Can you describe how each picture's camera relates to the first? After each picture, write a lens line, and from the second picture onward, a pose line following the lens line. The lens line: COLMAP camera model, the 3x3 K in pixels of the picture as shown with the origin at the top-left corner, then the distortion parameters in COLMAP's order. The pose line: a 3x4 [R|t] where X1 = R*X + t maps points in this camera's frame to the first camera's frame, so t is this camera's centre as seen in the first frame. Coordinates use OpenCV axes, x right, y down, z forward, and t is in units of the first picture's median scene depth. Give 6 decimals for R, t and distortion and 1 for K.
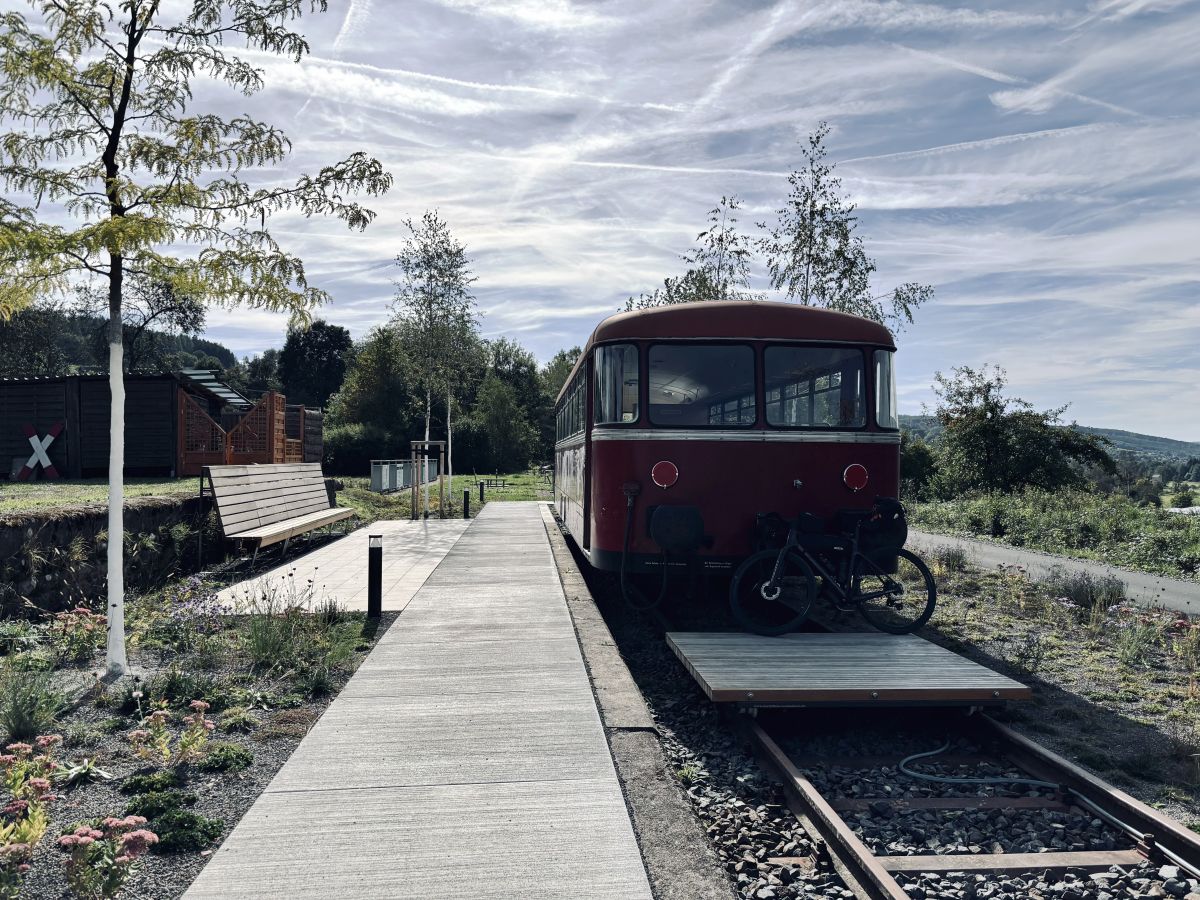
lens RADIAL K [[784.2, 0, 616.2], [0, 784.2, 451.4], [0, 0, 1]] dist [0.000303, -0.061036]
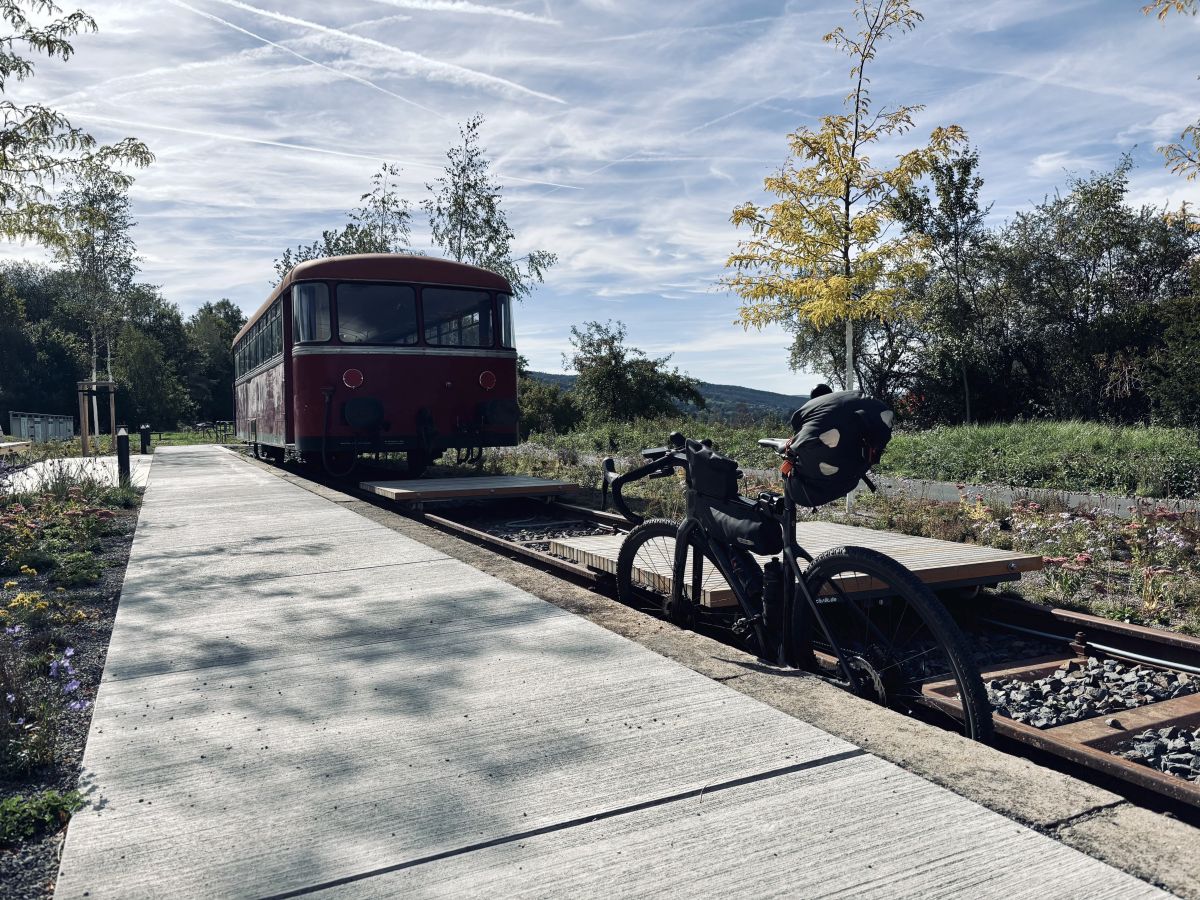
lens RADIAL K [[784.2, 0, 616.2], [0, 784.2, 451.4], [0, 0, 1]] dist [0.000303, -0.061036]
pose [[0.914552, -0.043049, 0.402171, -0.028643], [0.023432, 0.998289, 0.053574, 0.036190], [-0.403790, -0.039573, 0.913996, -0.177797]]
